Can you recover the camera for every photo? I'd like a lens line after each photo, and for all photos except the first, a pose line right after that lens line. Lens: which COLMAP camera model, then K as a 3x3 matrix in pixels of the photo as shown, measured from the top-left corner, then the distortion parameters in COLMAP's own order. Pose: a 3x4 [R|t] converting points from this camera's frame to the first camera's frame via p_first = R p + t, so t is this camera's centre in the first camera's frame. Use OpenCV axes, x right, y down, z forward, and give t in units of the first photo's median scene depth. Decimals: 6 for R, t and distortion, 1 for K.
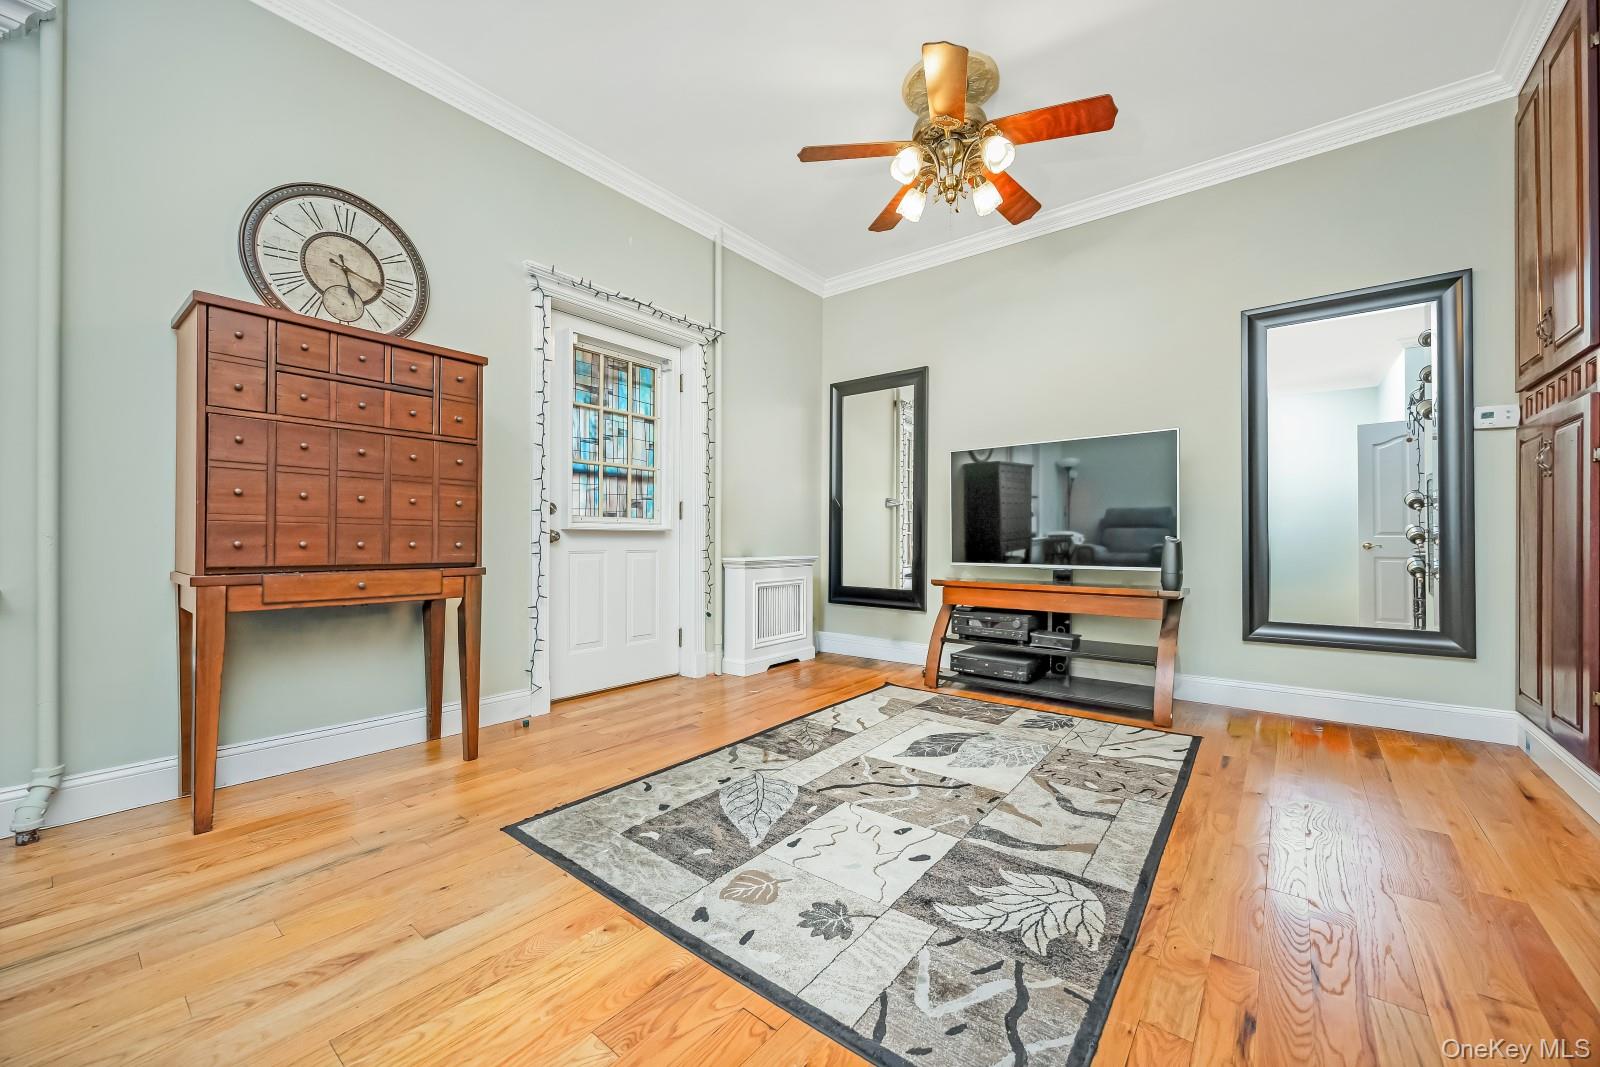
lens RADIAL K [[619.9, 0, 799.9], [0, 619.9, 539.1], [0, 0, 1]] dist [-0.003721, -0.000704]
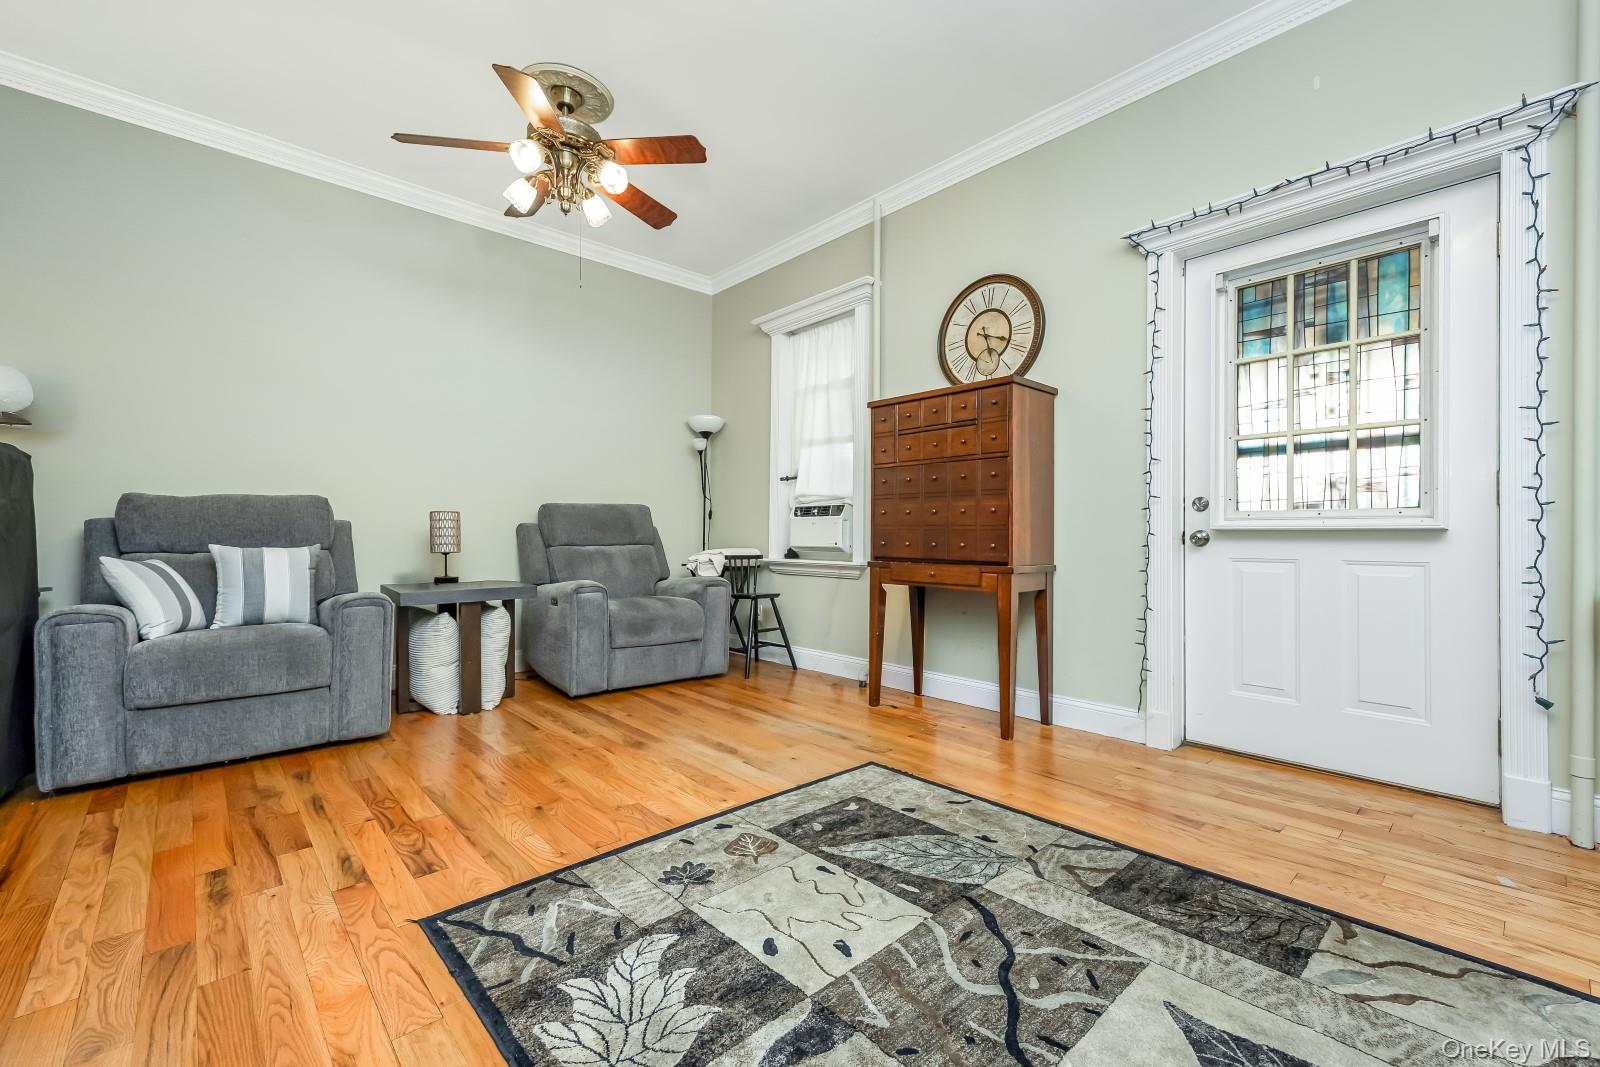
lens RADIAL K [[668.1, 0, 790.2], [0, 668.1, 534.1], [0, 0, 1]] dist [0.011897, -0.000188]
pose [[-0.169615, -0.007399, -0.985483, 0.767957], [-0.004870, 0.999966, -0.006670, -0.003327], [0.985498, 0.003668, -0.169645, 0.865942]]
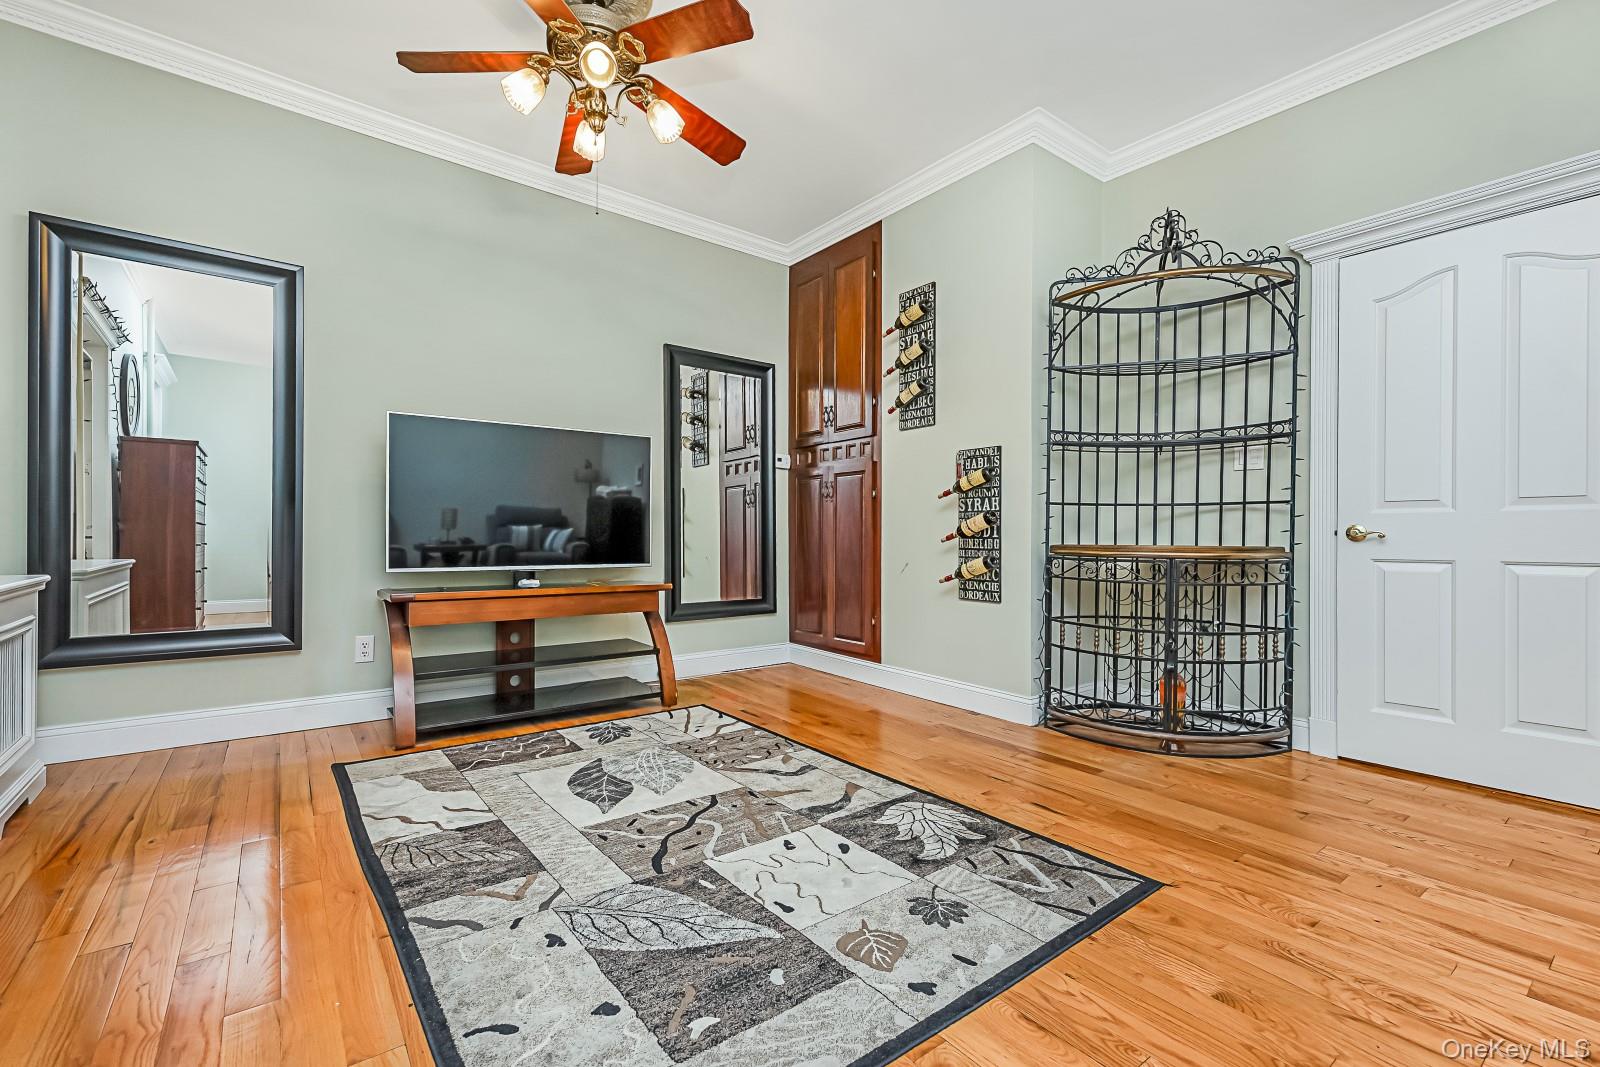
lens RADIAL K [[689.4, 0, 810.5], [0, 689.4, 537.4], [0, 0, 1]] dist [0.003285, -0.000240]
pose [[0.229047, 0.000055, 0.973415, -0.692490], [-0.003583, 0.999993, 0.000787, -0.001275], [-0.973409, -0.003668, 0.229046, 0.588320]]
